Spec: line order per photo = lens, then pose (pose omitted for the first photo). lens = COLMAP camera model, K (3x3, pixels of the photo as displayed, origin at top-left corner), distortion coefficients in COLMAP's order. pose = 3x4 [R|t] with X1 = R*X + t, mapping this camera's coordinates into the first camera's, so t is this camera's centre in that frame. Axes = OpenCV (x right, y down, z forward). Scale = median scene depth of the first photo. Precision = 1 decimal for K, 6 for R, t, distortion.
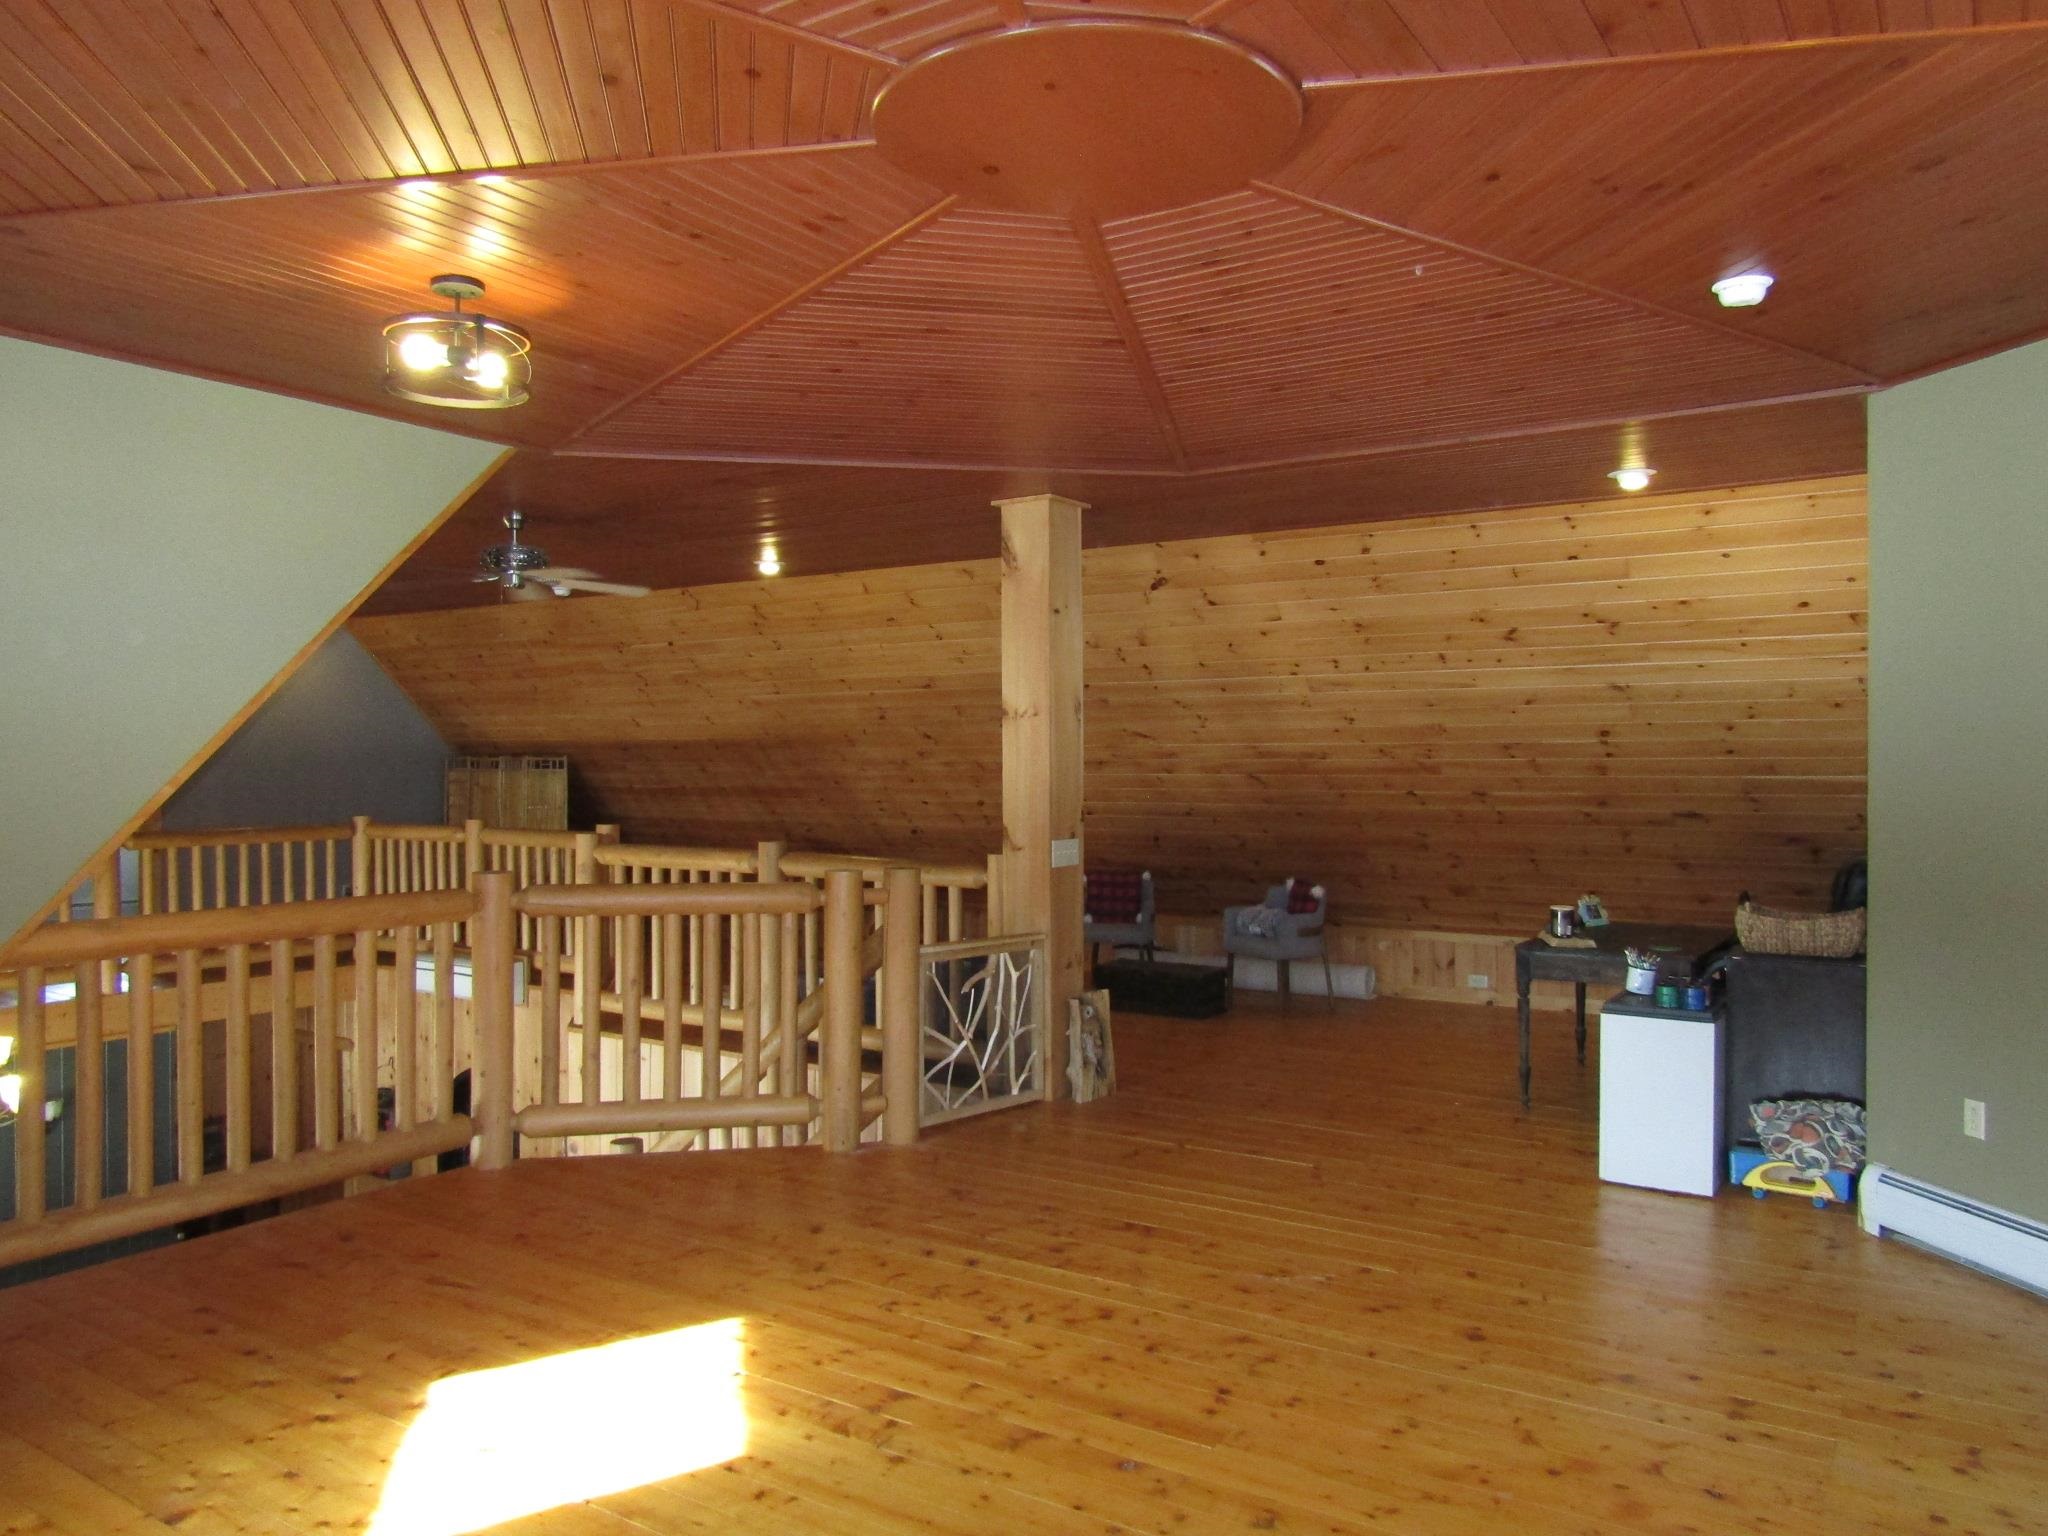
lens RADIAL K [[1451.0, 0, 1029.3], [0, 1451.0, 763.6], [0, 0, 1]] dist [-0.019213, 0.007824]
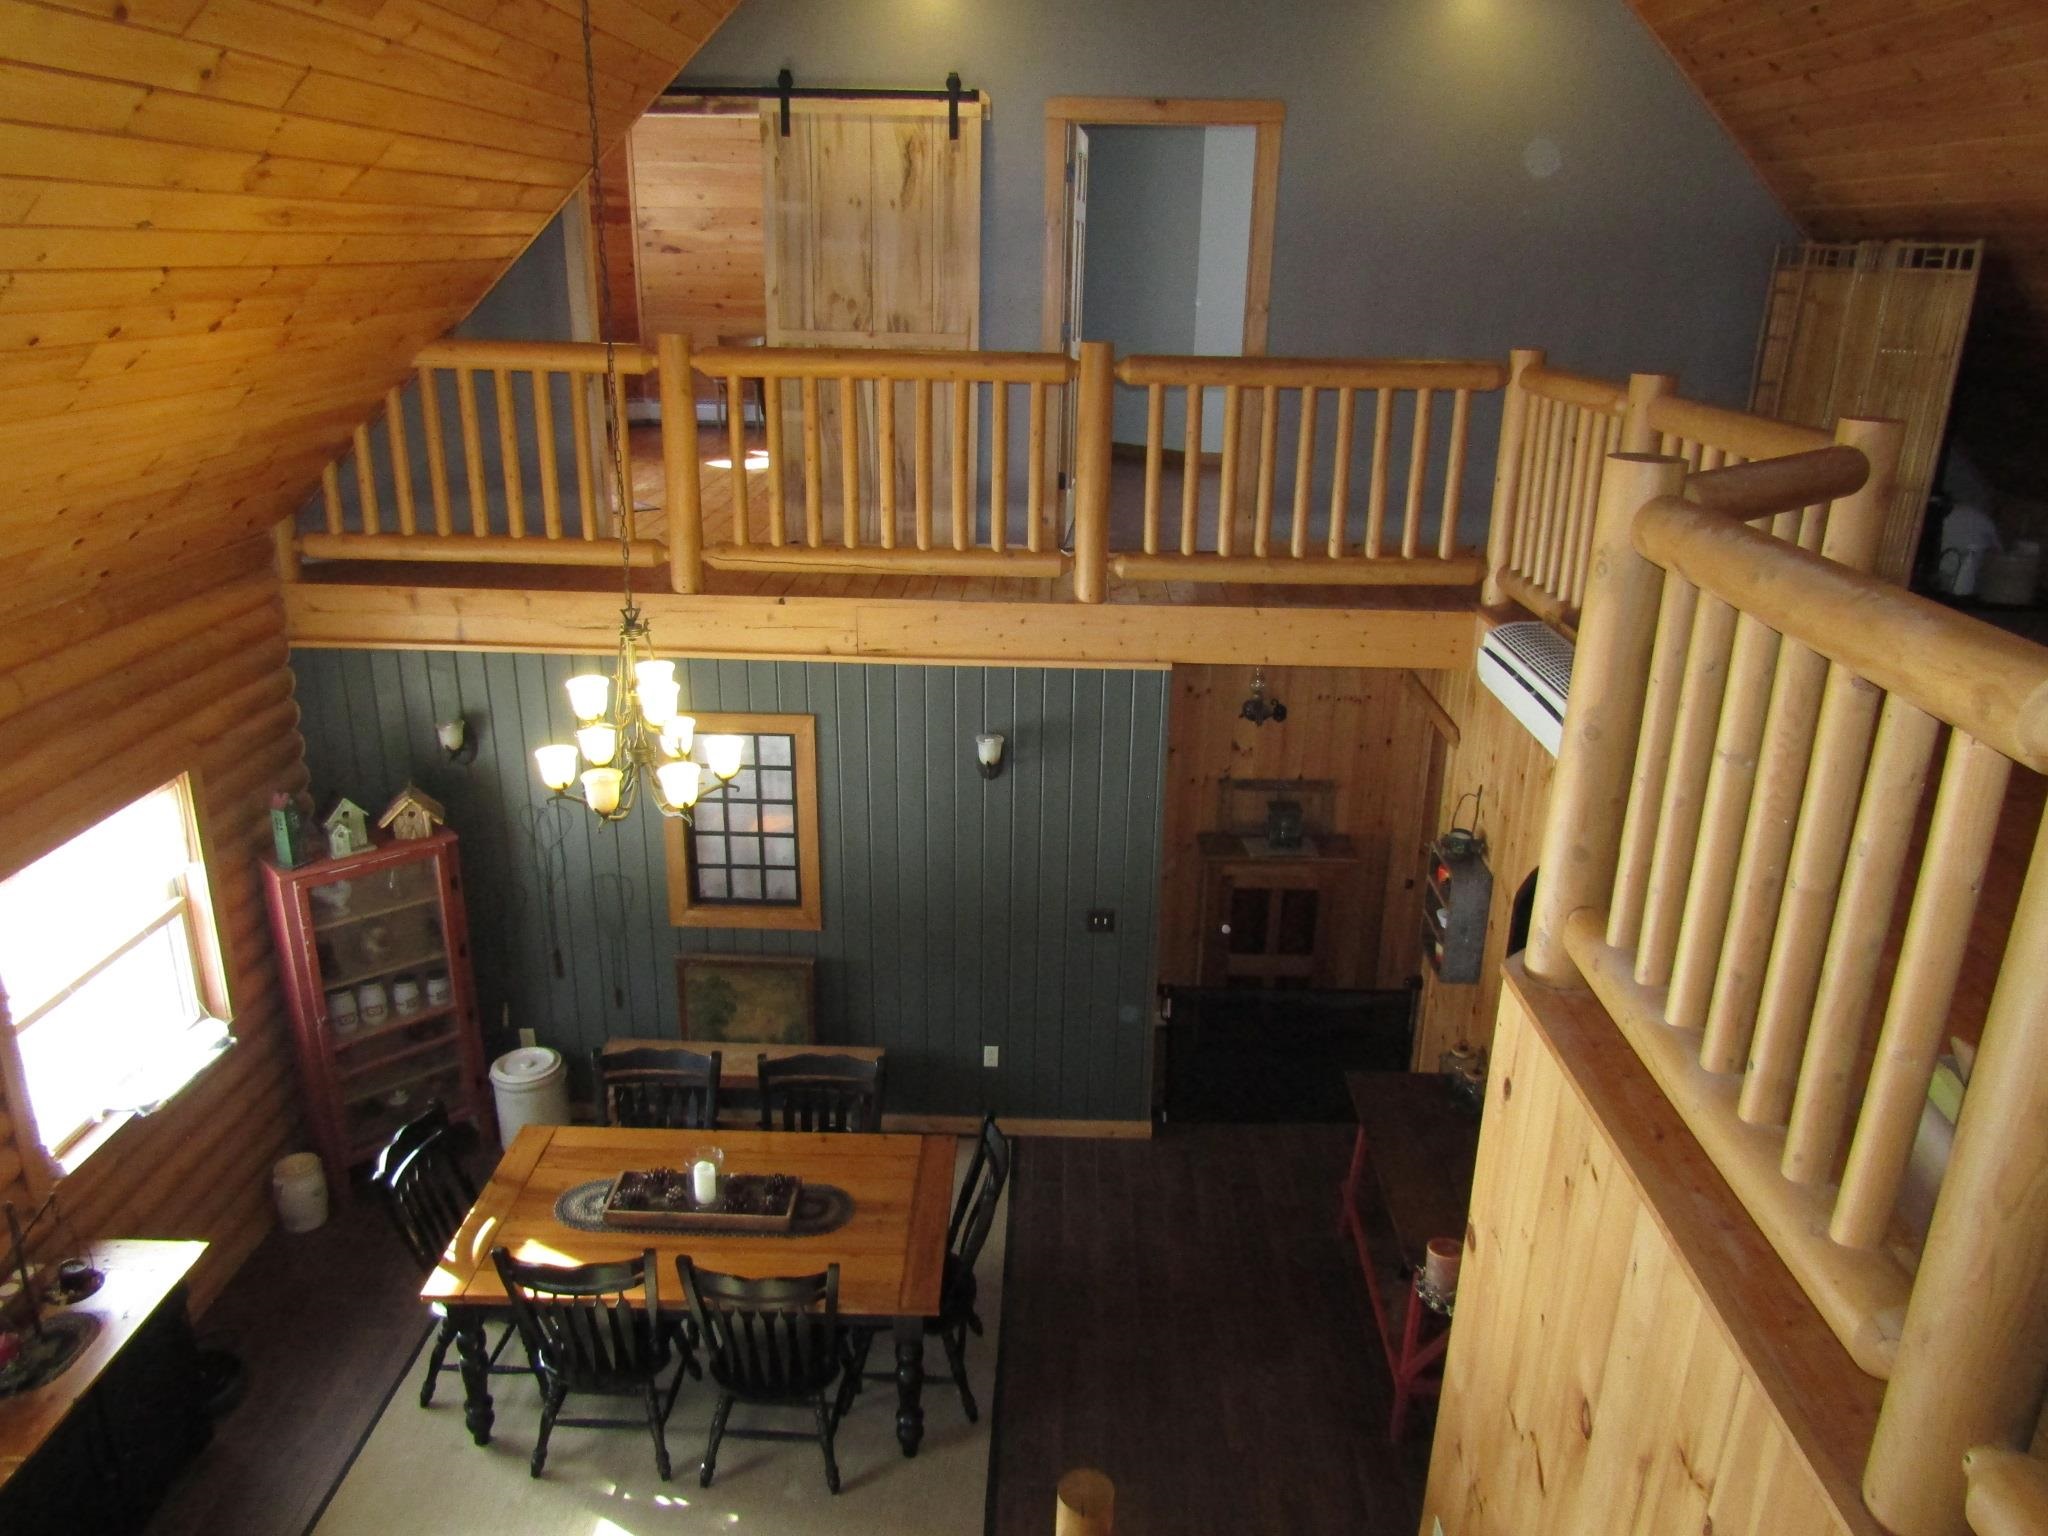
lens RADIAL K [[1451.0, 0, 1034.3], [0, 1451.0, 772.2], [0, 0, 1]] dist [-0.019213, 0.007824]
pose [[0.523243, 0.297759, -0.798471, -0.072279], [-0.019023, 0.940818, 0.338377, 0.005490], [0.851971, -0.161864, 0.497941, 0.560783]]
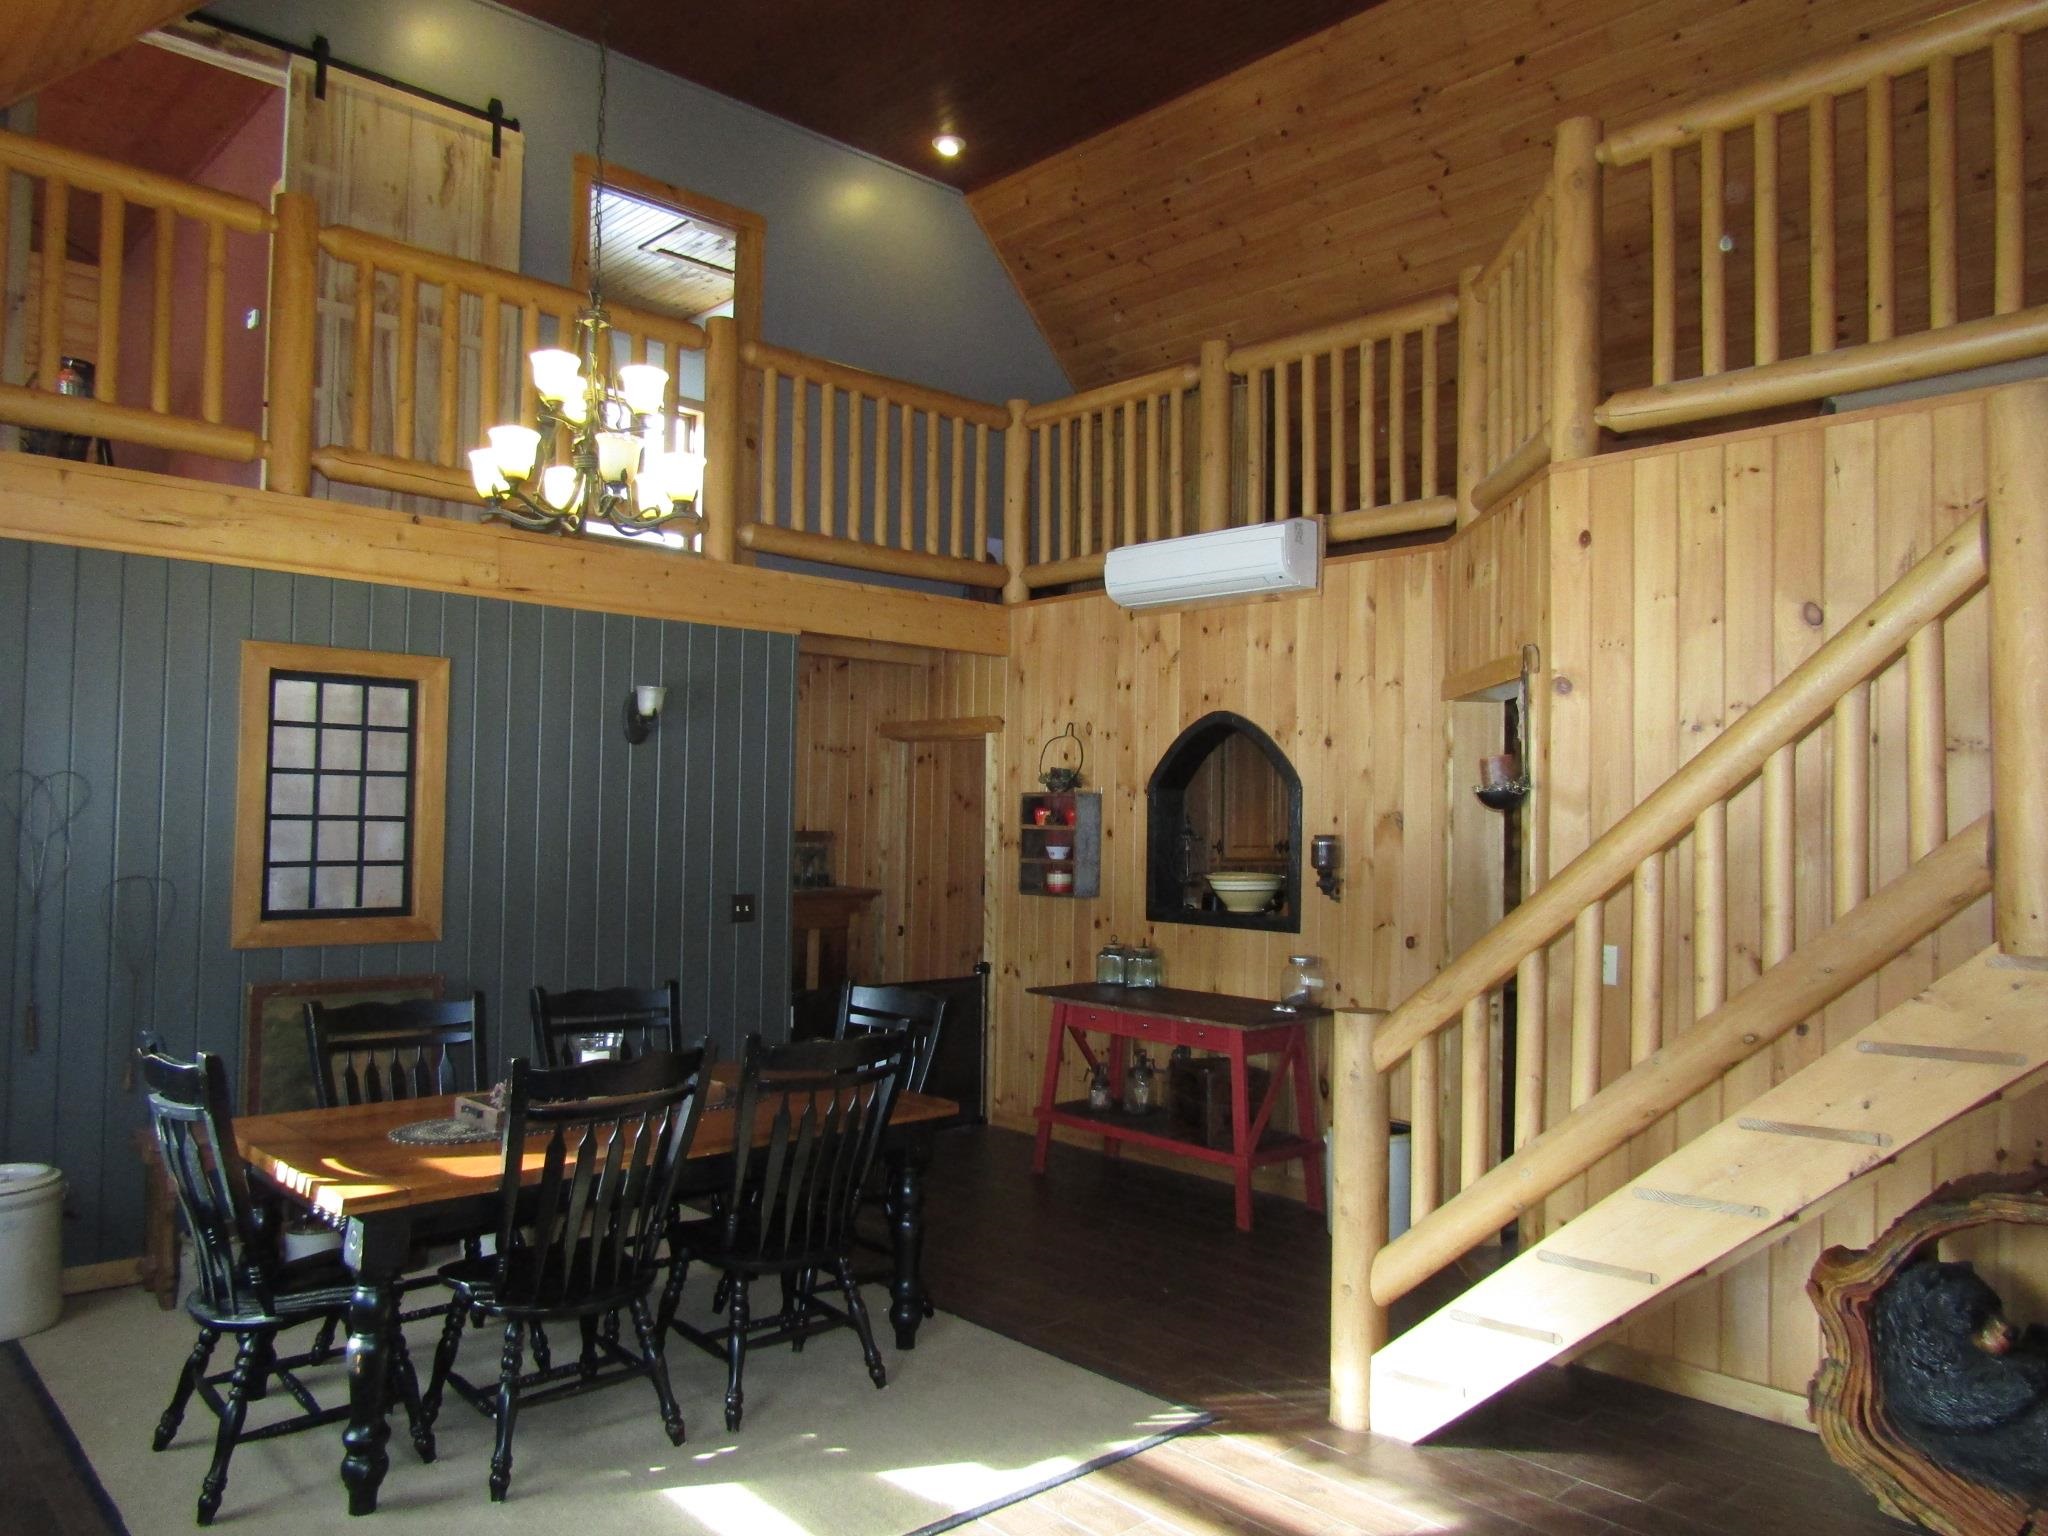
lens RADIAL K [[1451.0, 0, 1029.7], [0, 1451.0, 767.4], [0, 0, 1]] dist [-0.019213, 0.007824]
pose [[0.970205, 0.009035, -0.242118, -0.296038], [-0.018323, 0.999179, -0.036140, 0.250773], [0.241593, 0.039499, 0.969574, 0.337392]]
